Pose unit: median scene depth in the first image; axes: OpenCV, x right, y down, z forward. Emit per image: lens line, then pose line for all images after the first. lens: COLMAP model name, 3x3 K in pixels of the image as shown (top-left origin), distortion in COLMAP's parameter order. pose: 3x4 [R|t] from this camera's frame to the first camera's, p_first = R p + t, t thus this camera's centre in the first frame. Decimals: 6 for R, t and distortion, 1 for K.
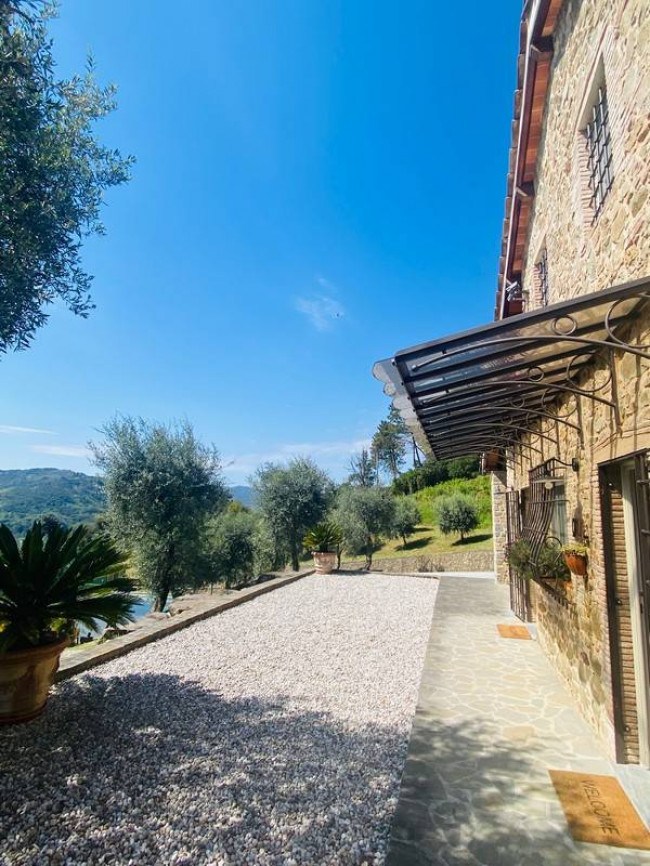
lens RADIAL K [[474.0, 0, 325.0], [0, 474.0, 433.0], [0, 0, 1]] dist [0.062113, -0.073594]
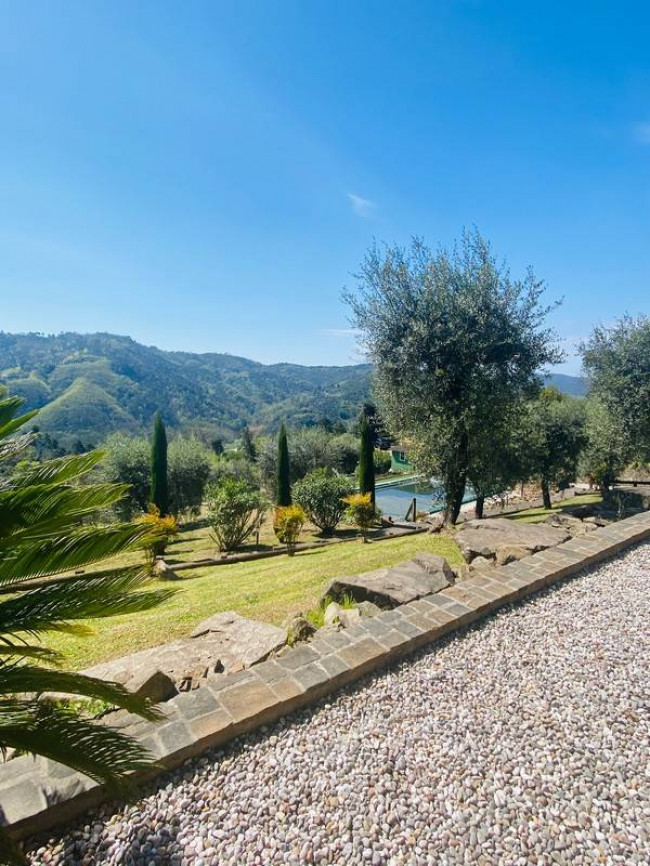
lens RADIAL K [[474.0, 0, 325.0], [0, 474.0, 433.0], [0, 0, 1]] dist [0.062113, -0.073594]
pose [[0.815257, 0.042219, -0.577558, -0.091307], [0.091078, 0.975579, 0.199875, 0.078192], [0.571892, -0.215553, 0.791503, 0.355337]]
